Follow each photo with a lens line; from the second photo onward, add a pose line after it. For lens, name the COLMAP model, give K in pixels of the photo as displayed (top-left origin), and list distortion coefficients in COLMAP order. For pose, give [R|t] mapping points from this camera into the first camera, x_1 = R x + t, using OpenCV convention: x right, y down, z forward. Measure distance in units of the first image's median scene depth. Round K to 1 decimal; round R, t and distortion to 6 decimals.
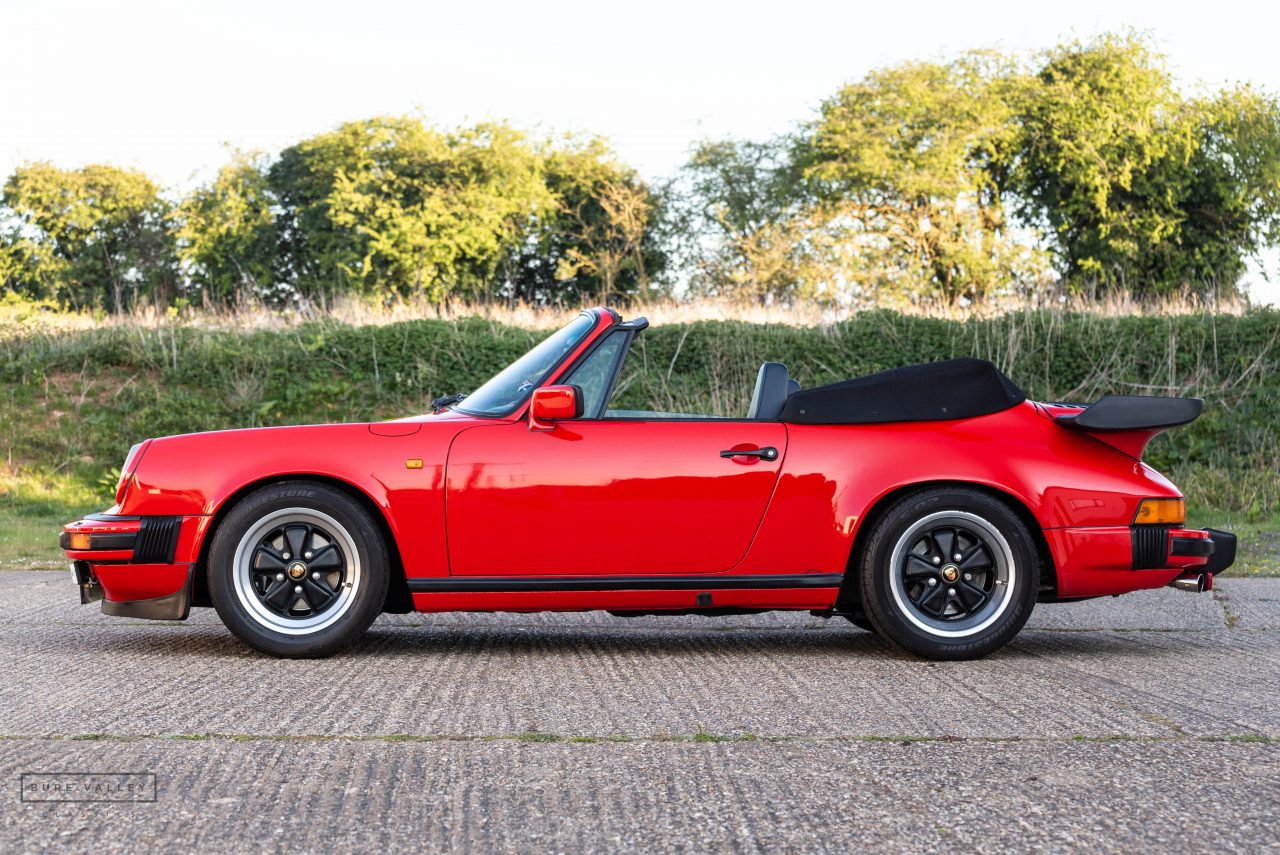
lens RADIAL K [[4071.2, 0, 542.2], [0, 4071.2, 427.6], [0, 0, 1]] dist [0.074686, -1.574342]
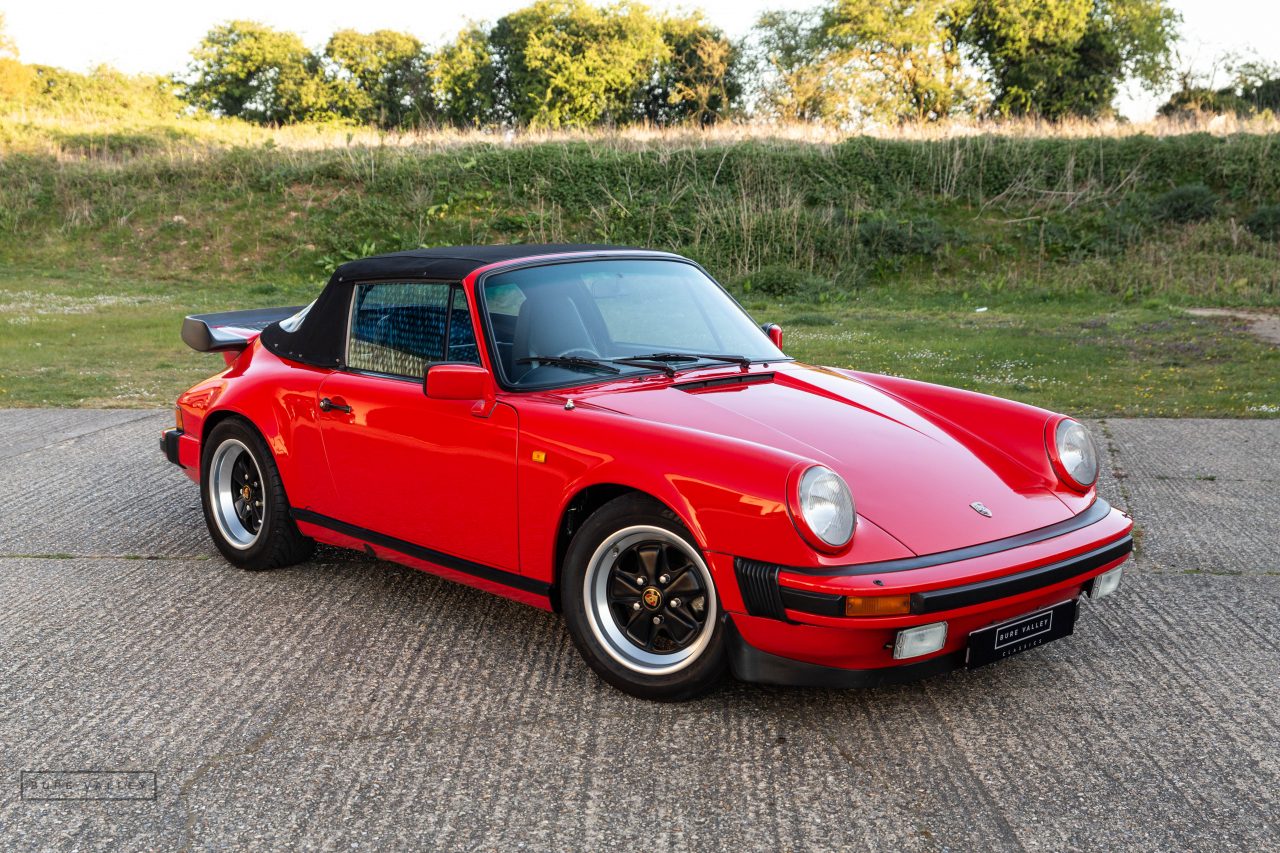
lens RADIAL K [[1743.1, 0, 701.3], [0, 1743.1, 427.0], [0, 0, 1]] dist [-0.008471, 0.008109]
pose [[0.998957, -0.000589, -0.045663, 0.045890], [0.008477, 0.984930, 0.172746, -0.029251], [0.044874, -0.172953, 0.983907, 0.324635]]
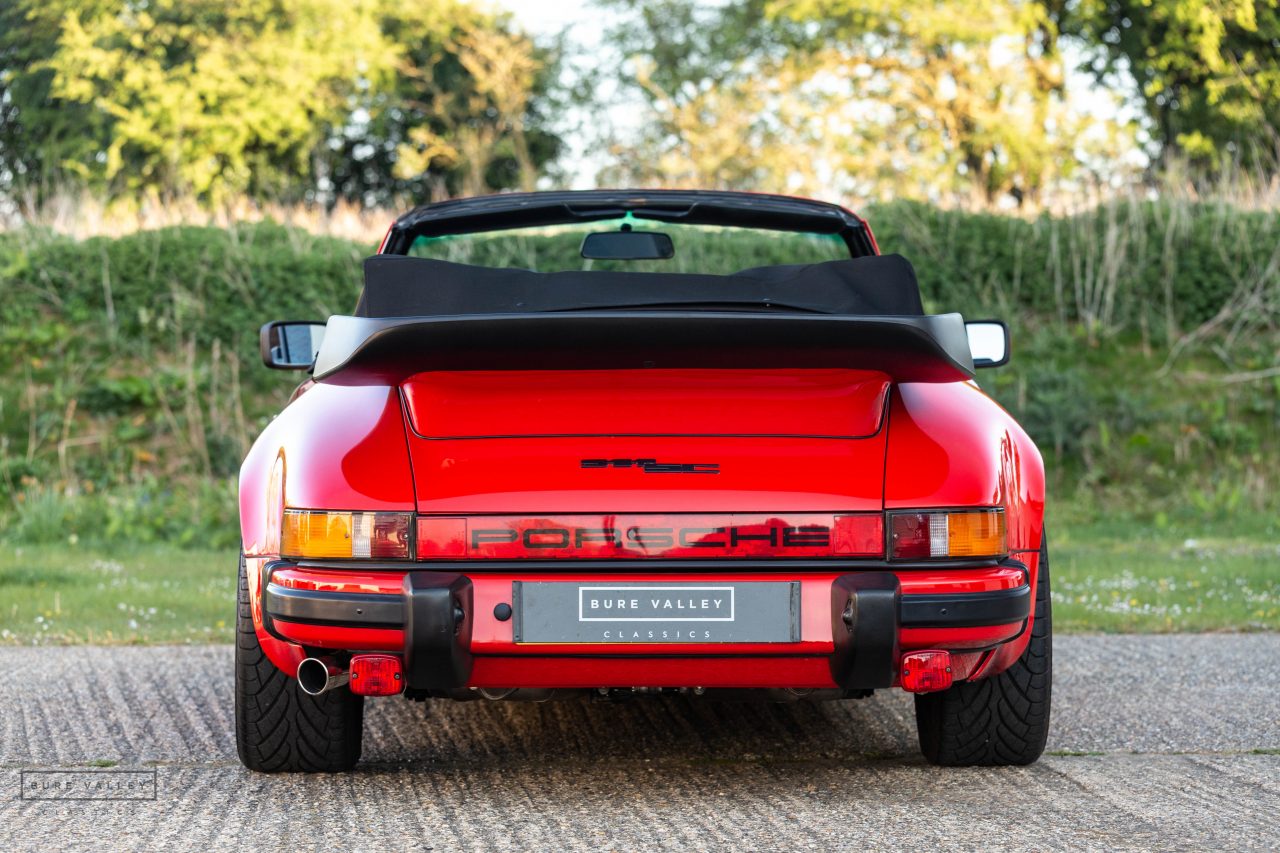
lens RADIAL K [[4809.3, 0, 640.0], [0, 4809.3, 426.5], [0, 0, 1]] dist [-0.111187, -1.594330]
pose [[0.998671, -0.012798, 0.049916, 0.003428], [0.012637, 0.999914, 0.003524, 0.002599], [-0.049956, -0.002888, 0.998747, 0.212898]]
